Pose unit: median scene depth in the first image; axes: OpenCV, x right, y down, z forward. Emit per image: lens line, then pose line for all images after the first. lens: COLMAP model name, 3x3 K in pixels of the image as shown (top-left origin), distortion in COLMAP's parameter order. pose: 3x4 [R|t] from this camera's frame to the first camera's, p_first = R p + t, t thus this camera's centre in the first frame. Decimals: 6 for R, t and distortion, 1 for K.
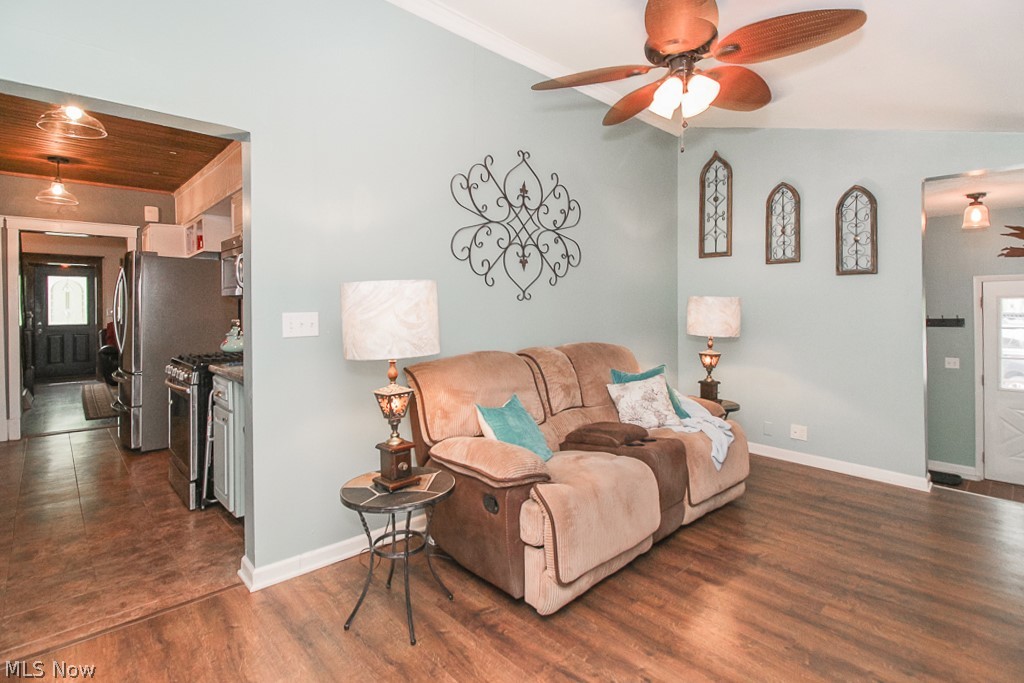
lens RADIAL K [[483.6, 0, 512.8], [0, 483.6, 317.9], [0, 0, 1]] dist [-0.001805, -0.000833]
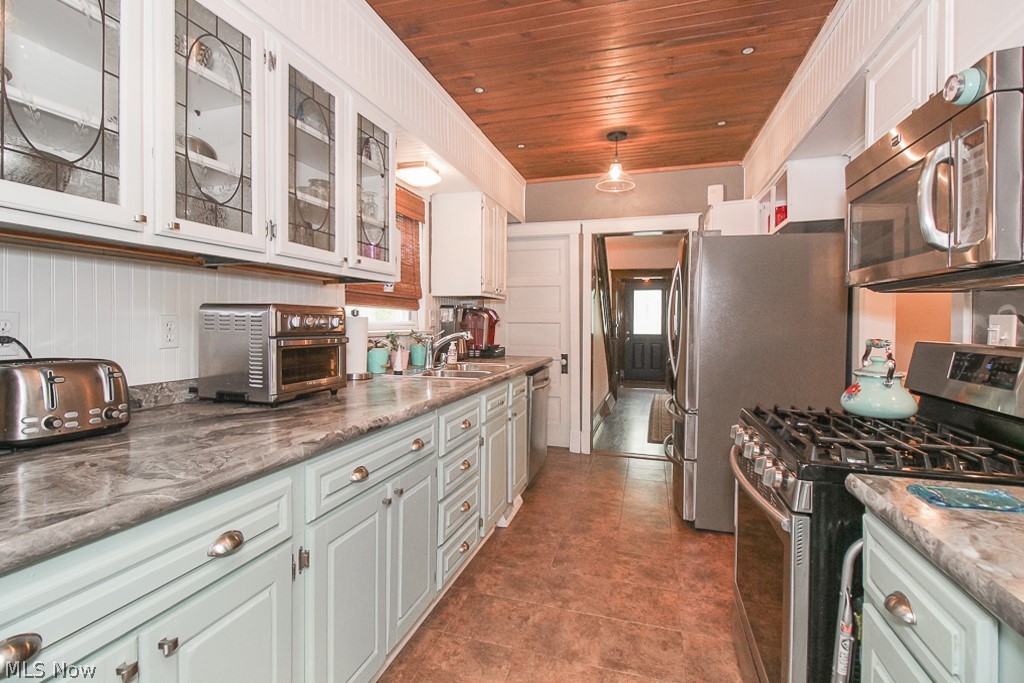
lens RADIAL K [[483.6, 0, 512.8], [0, 483.6, 317.9], [0, 0, 1]] dist [-0.001805, -0.000833]
pose [[0.507845, 0.001360, -0.861447, -0.171189], [-0.023700, 0.999642, -0.012393, -0.001892], [0.861122, 0.026710, 0.507696, 0.232016]]
